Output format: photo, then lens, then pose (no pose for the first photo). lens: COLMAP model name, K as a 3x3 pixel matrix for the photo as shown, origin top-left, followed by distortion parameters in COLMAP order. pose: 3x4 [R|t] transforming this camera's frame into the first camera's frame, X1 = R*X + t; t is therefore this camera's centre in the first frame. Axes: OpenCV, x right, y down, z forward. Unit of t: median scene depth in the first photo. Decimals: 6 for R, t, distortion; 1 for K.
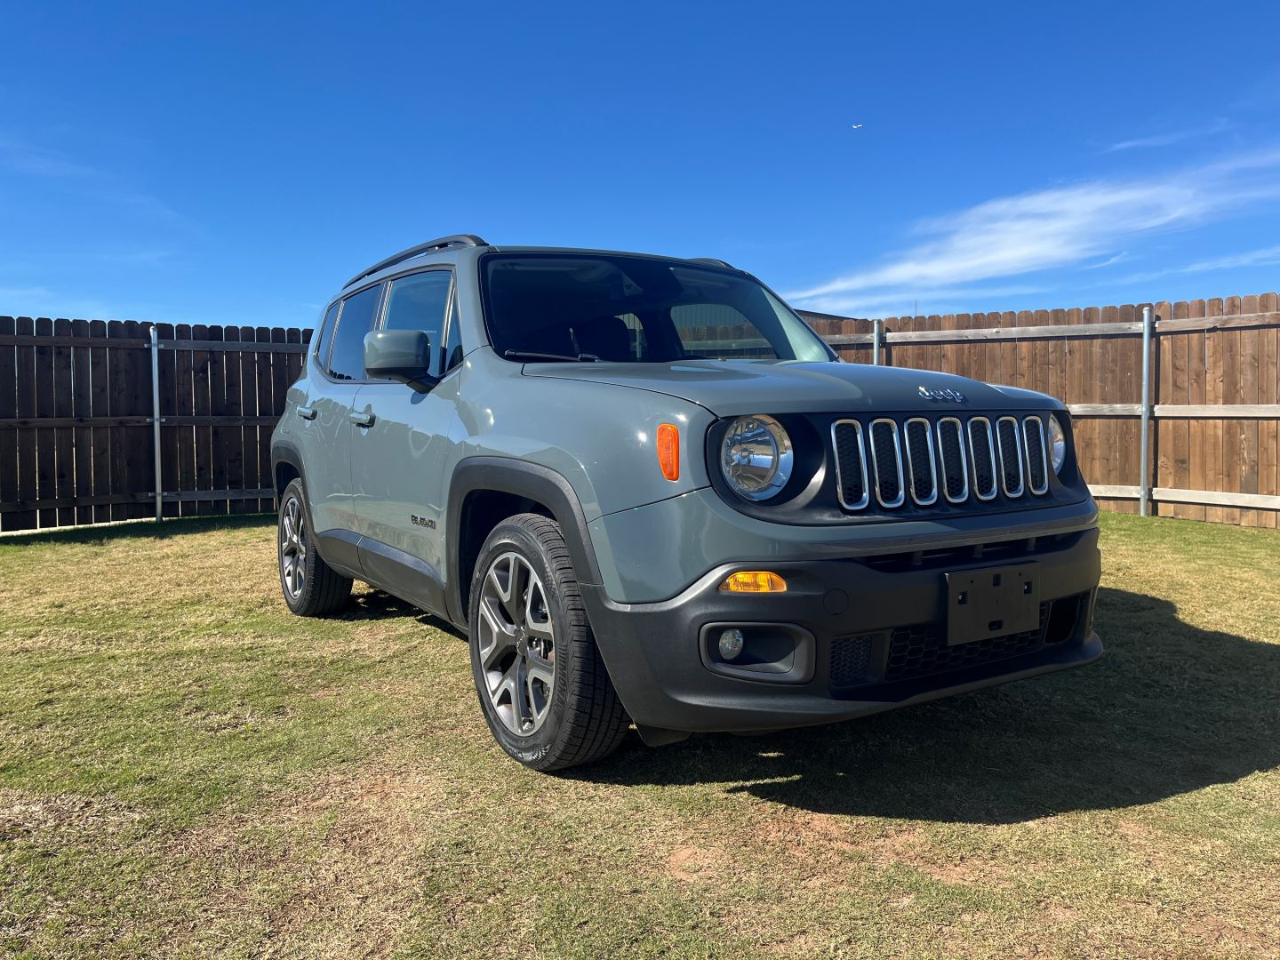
lens RADIAL K [[969.1, 0, 629.9], [0, 969.1, 472.0], [0, 0, 1]] dist [0.076911, -0.108704]
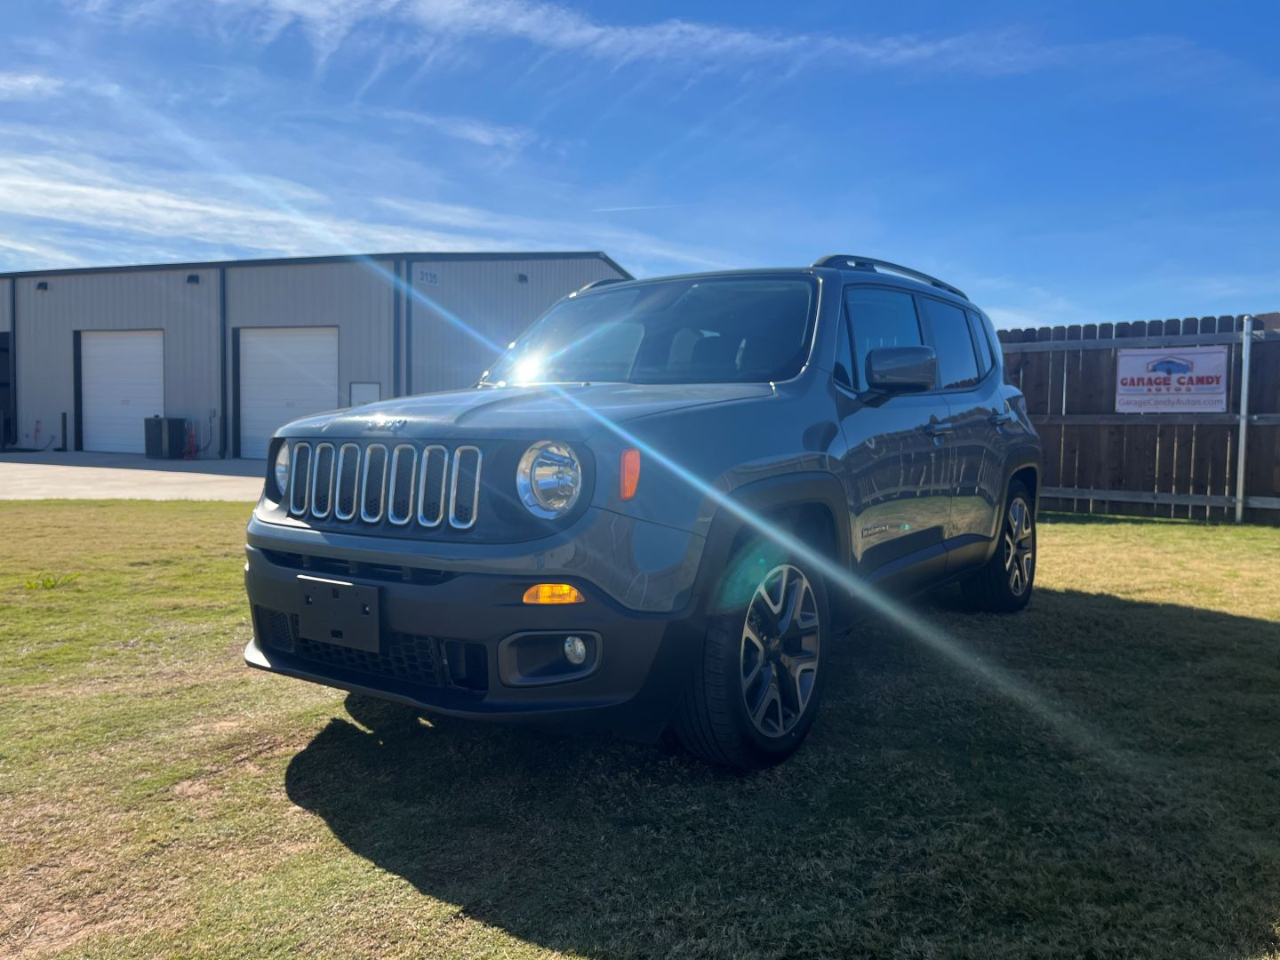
lens RADIAL K [[969.1, 0, 631.0], [0, 969.1, 486.0], [0, 0, 1]] dist [0.076911, -0.108704]
pose [[0.374368, 0.072875, -0.924412, 4.297152], [-0.048529, 0.997081, 0.058950, -0.257003], [0.926009, 0.022792, 0.376812, 2.546159]]
